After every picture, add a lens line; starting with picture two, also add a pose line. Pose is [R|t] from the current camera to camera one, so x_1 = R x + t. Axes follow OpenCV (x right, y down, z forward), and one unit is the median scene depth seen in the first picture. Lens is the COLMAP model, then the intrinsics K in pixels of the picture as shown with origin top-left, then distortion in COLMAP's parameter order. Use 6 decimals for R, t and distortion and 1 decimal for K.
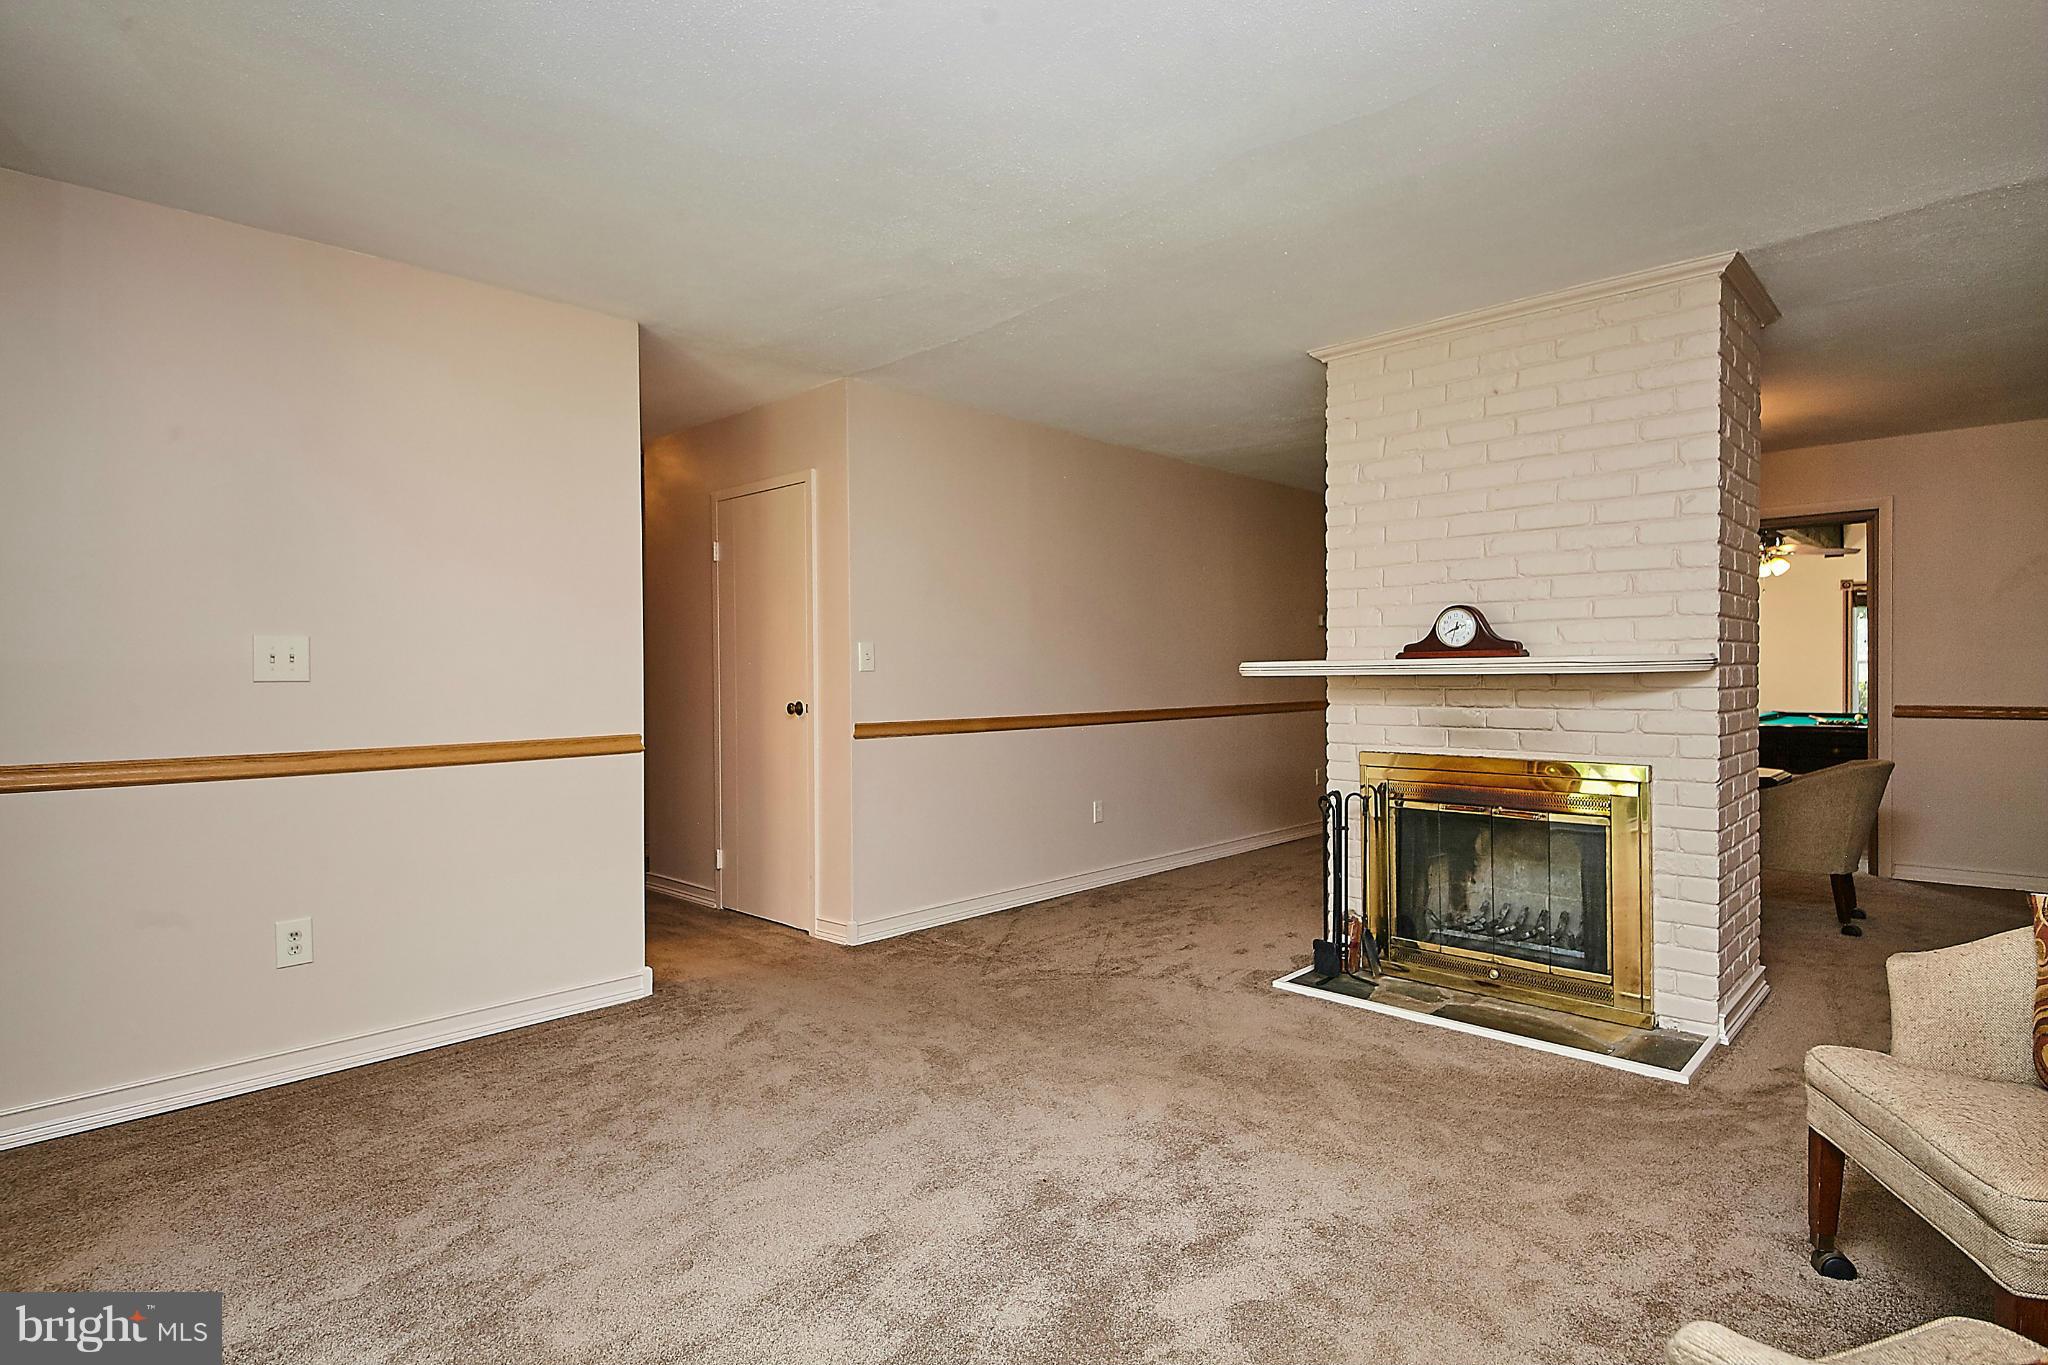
lens RADIAL K [[1052.7, 0, 1039.3], [0, 1052.7, 681.0], [0, 0, 1]] dist [0.042767, -0.036515]
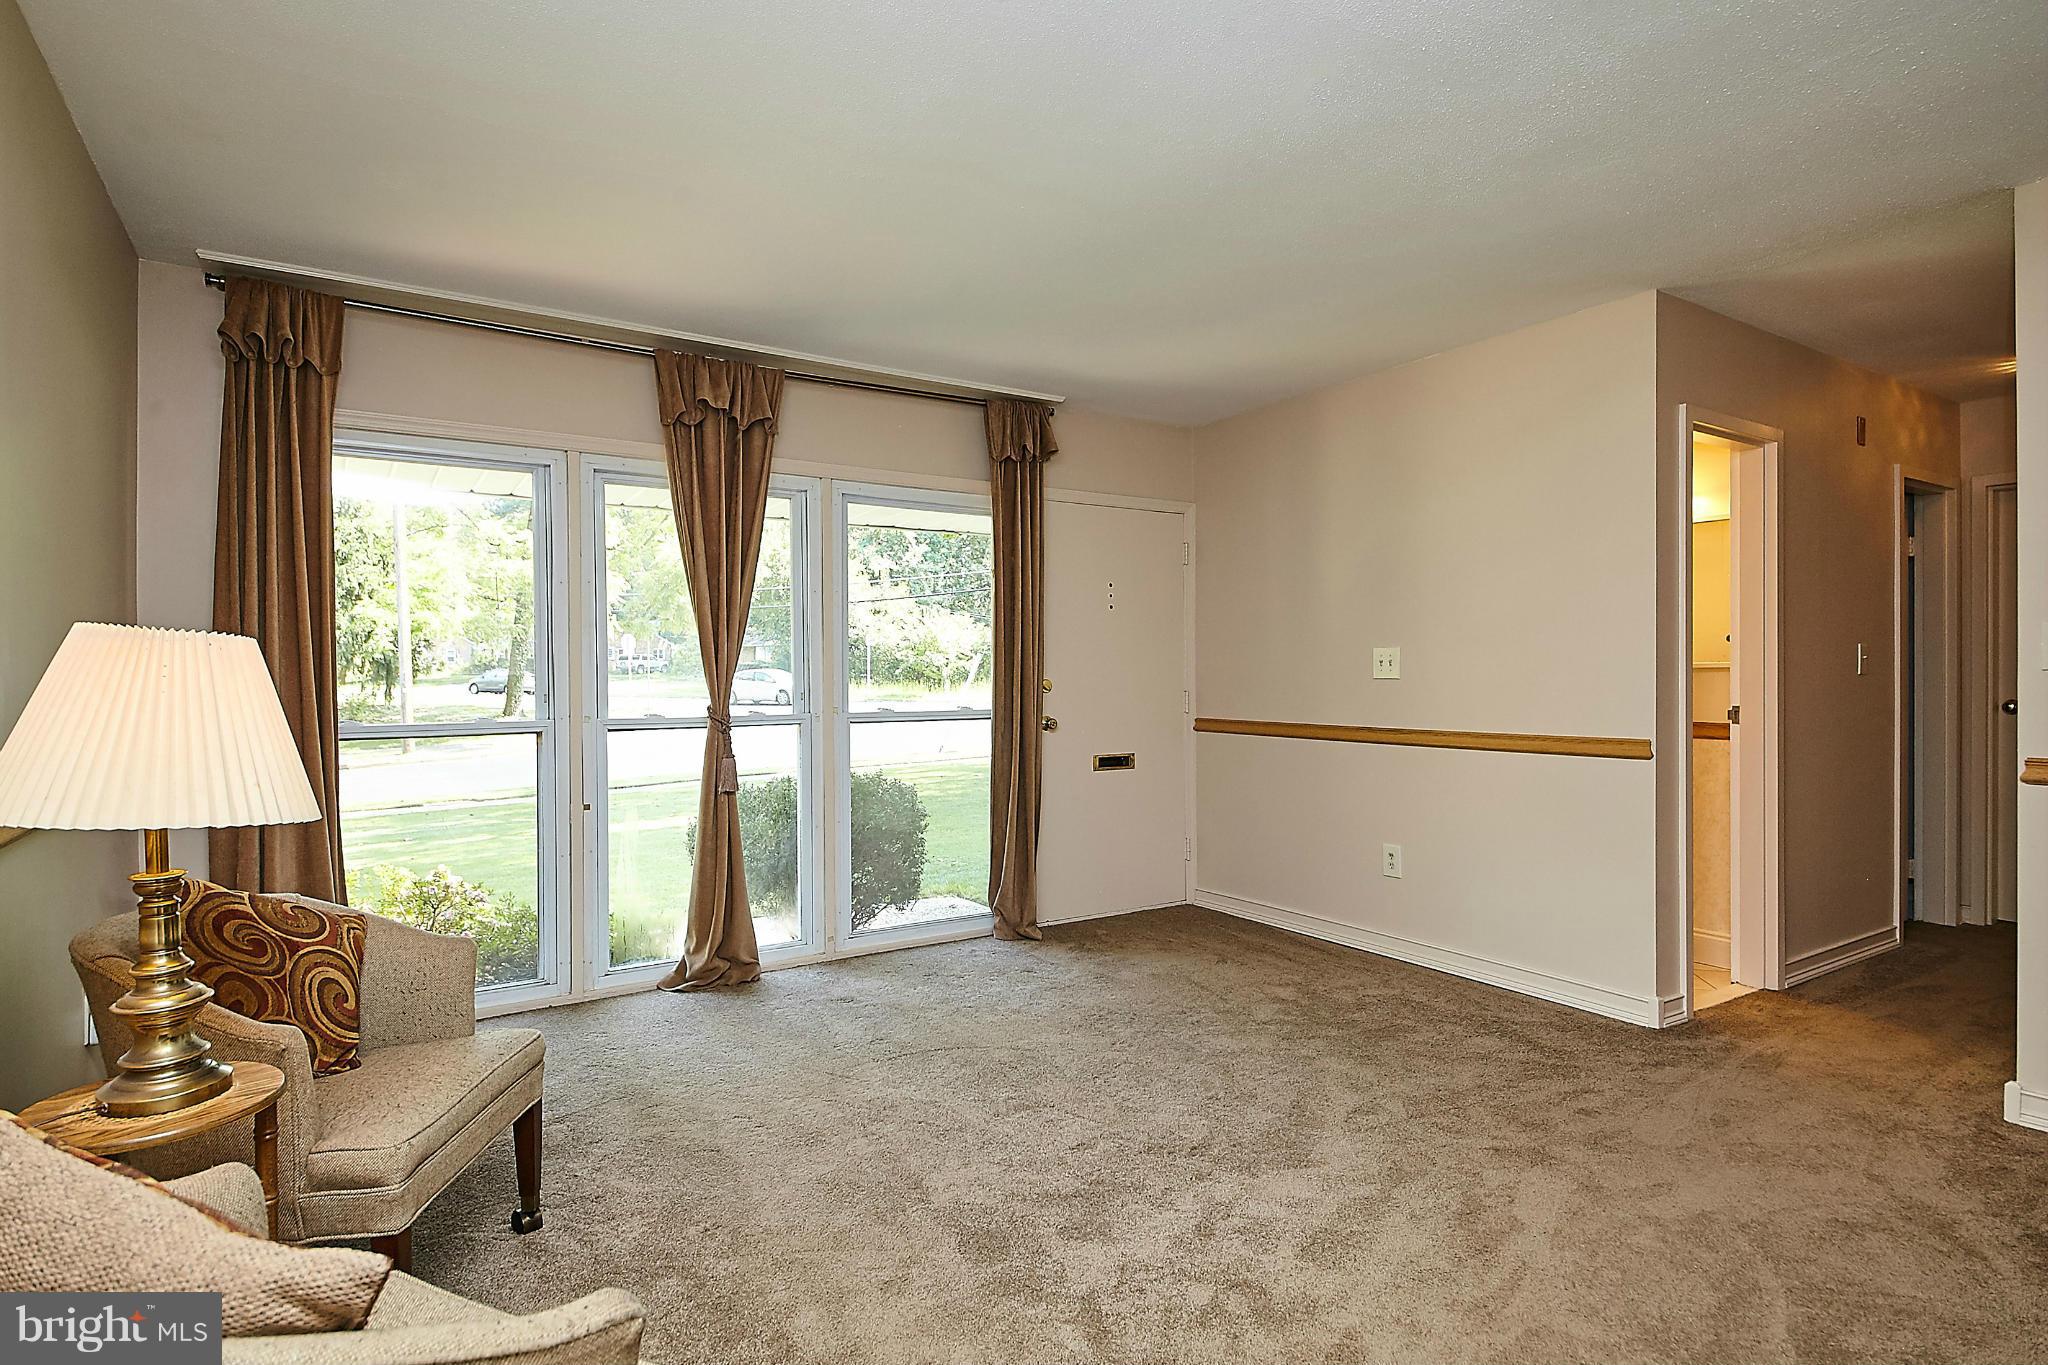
lens RADIAL K [[1052.7, 0, 1039.3], [0, 1052.7, 681.0], [0, 0, 1]] dist [0.042767, -0.036515]
pose [[-0.232983, 0.009323, -0.972436, 0.752910], [-0.004860, 0.999930, 0.010751, -0.009305], [0.972469, 0.007231, -0.232921, 0.820916]]
